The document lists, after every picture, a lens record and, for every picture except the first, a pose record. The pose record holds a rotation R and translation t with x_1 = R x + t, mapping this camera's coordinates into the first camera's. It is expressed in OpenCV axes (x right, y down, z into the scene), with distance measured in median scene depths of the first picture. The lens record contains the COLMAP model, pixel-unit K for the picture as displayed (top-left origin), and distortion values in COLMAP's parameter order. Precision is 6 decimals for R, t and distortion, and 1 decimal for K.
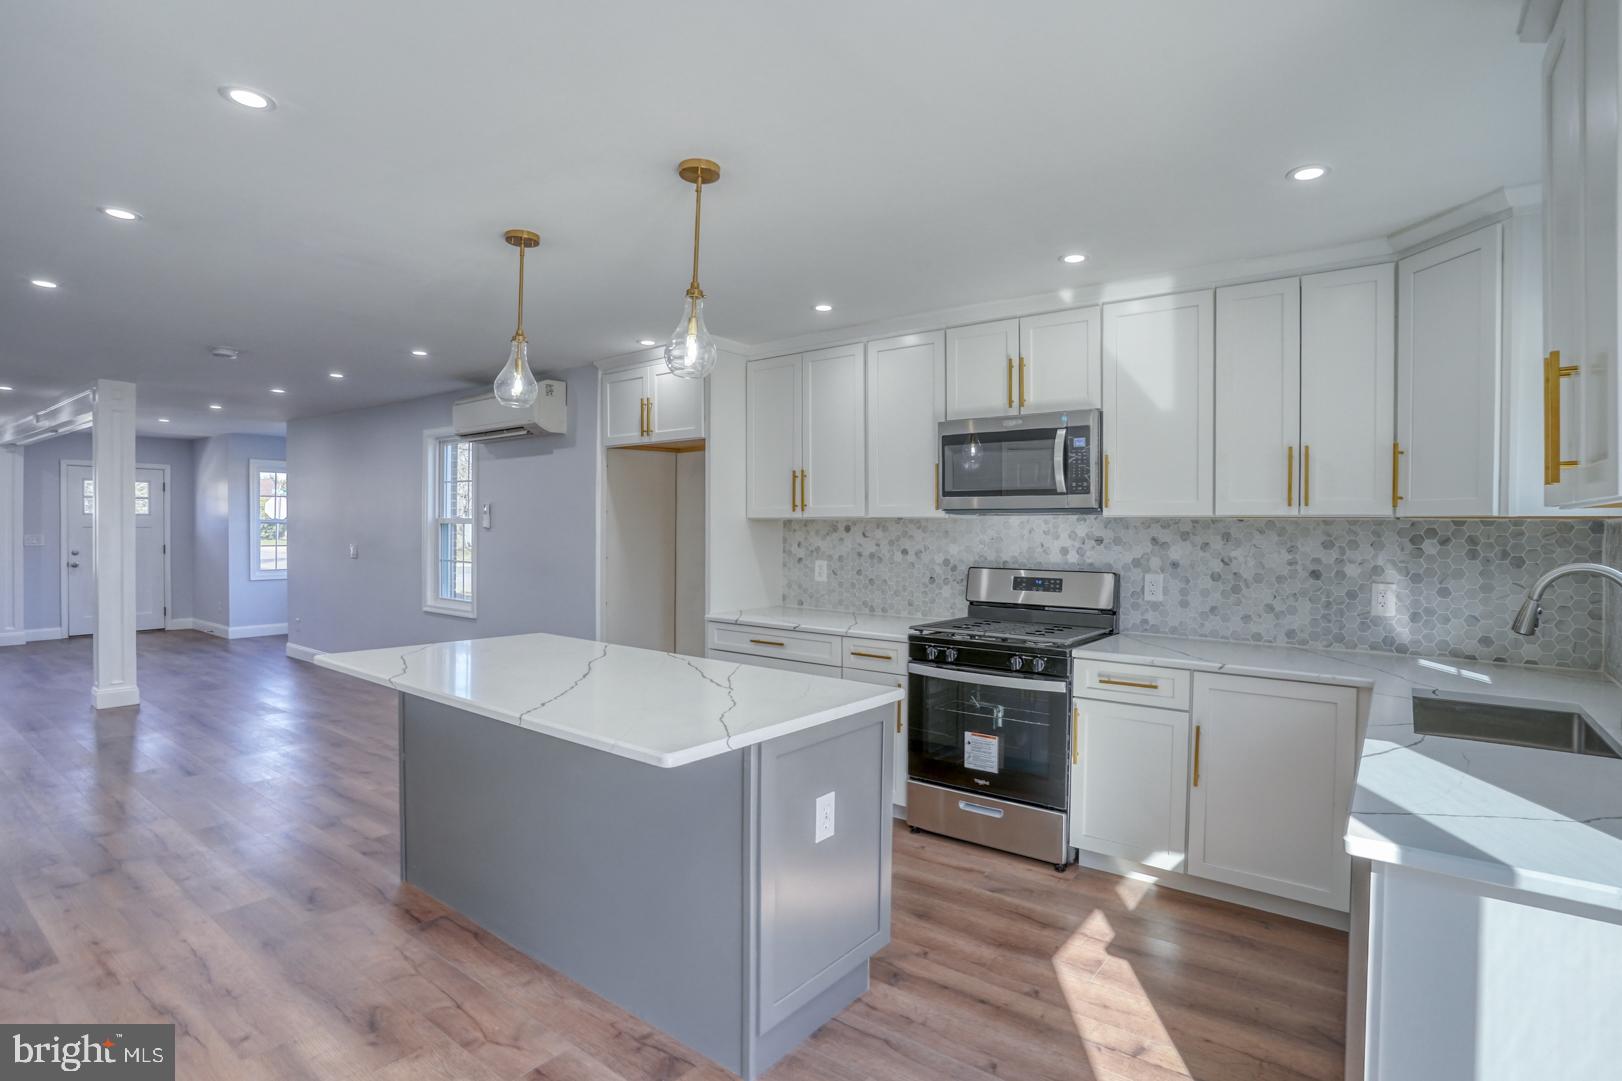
lens RADIAL K [[811.9, 0, 816.3], [0, 811.9, 536.1], [0, 0, 1]] dist [-0.023677, 0.000703]
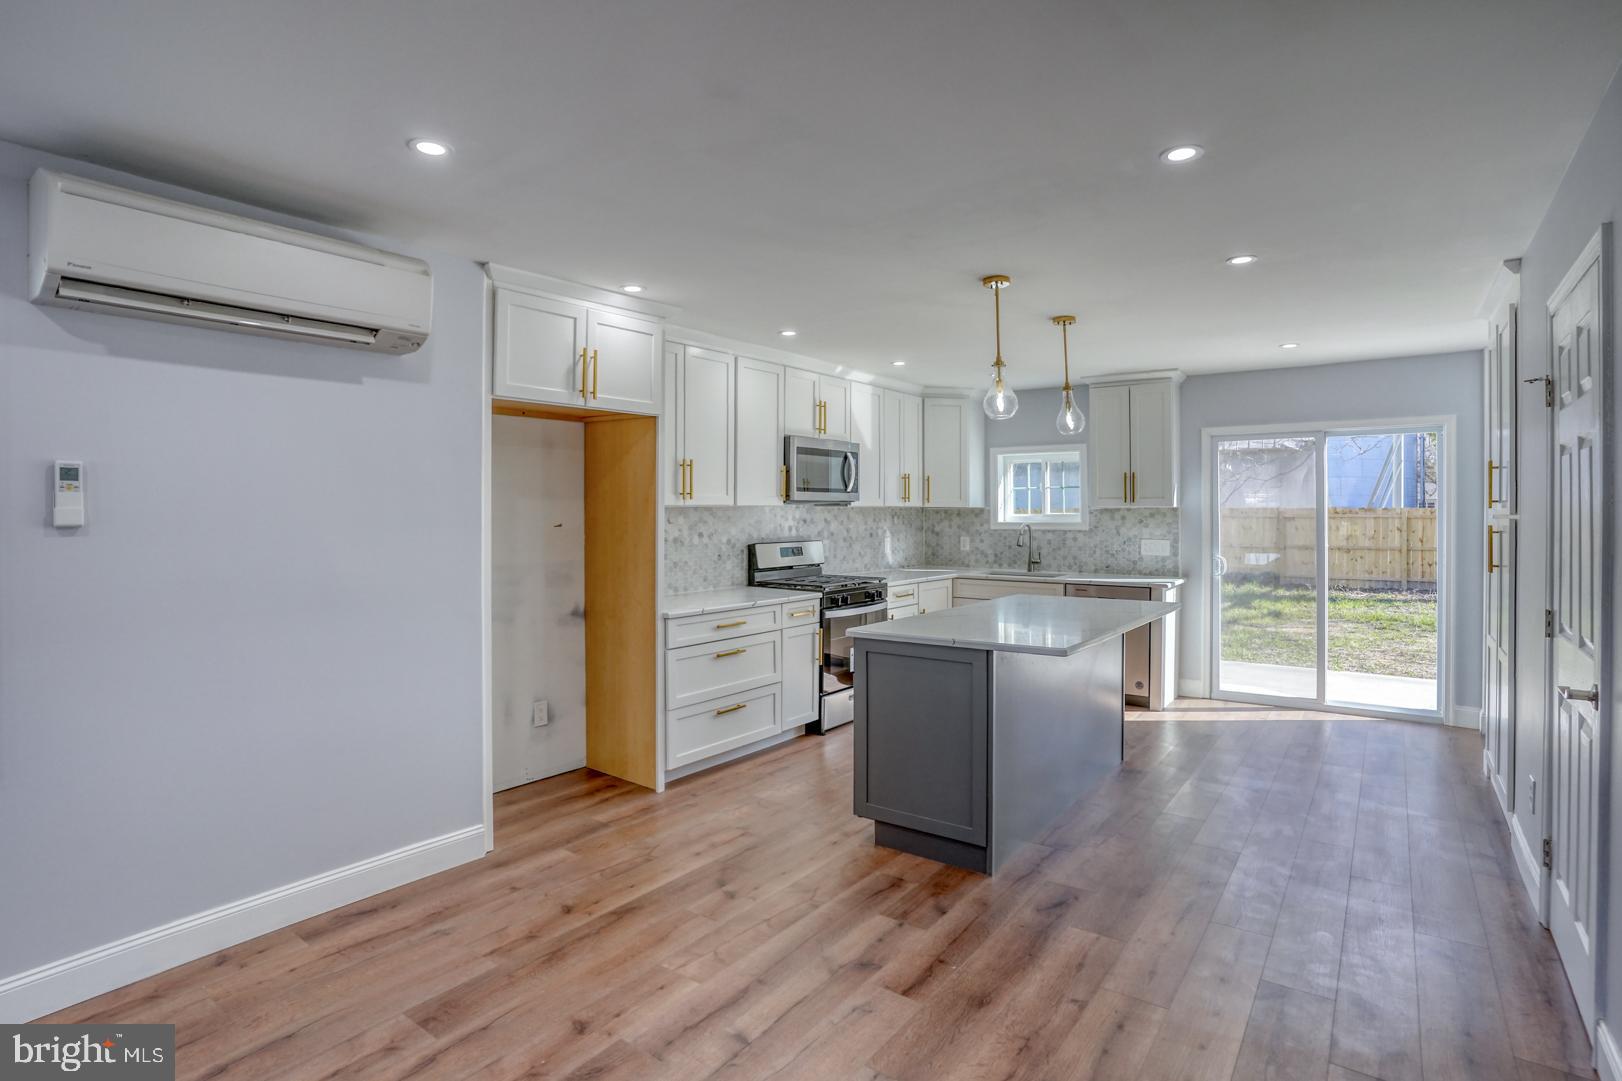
lens RADIAL K [[811.9, 0, 816.6], [0, 811.9, 511.3], [0, 0, 1]] dist [-0.023677, 0.000703]
pose [[-0.006571, -0.004924, 0.999966, -1.200991], [0.014015, 0.999889, 0.005015, -0.020773], [-0.999880, 0.014048, -0.006501, 0.971861]]
